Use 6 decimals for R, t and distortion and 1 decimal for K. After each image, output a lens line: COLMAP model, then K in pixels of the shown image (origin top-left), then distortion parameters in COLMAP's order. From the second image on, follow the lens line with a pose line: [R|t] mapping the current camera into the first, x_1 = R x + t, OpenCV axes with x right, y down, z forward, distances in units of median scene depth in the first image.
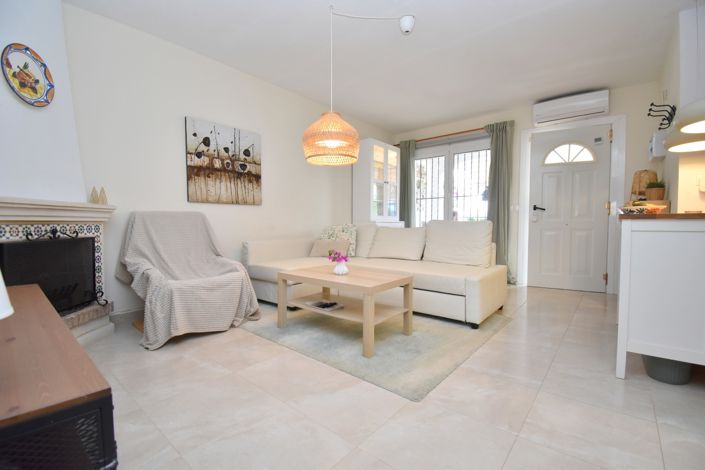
lens RADIAL K [[310.4, 0, 355.7], [0, 310.4, 238.6], [0, 0, 1]] dist [0.025681, -0.025617]
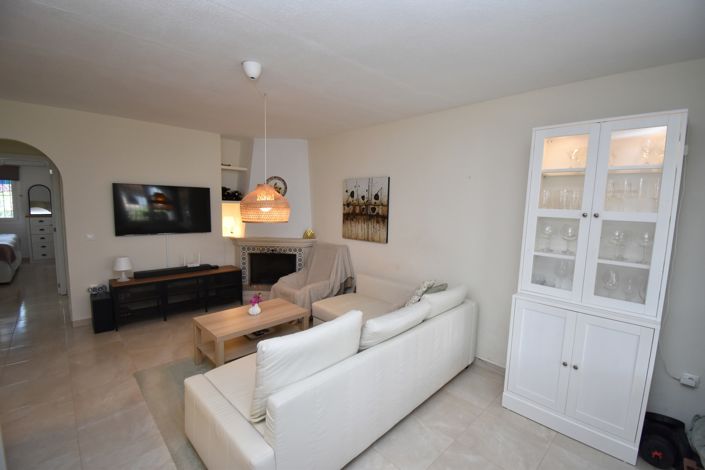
lens RADIAL K [[310.4, 0, 355.7], [0, 310.4, 238.6], [0, 0, 1]] dist [0.025681, -0.025617]
pose [[-0.100637, 0.106549, -0.989201, 0.830462], [-0.072726, 0.990801, 0.114120, -0.264602], [0.992262, 0.083426, -0.091962, 1.107317]]
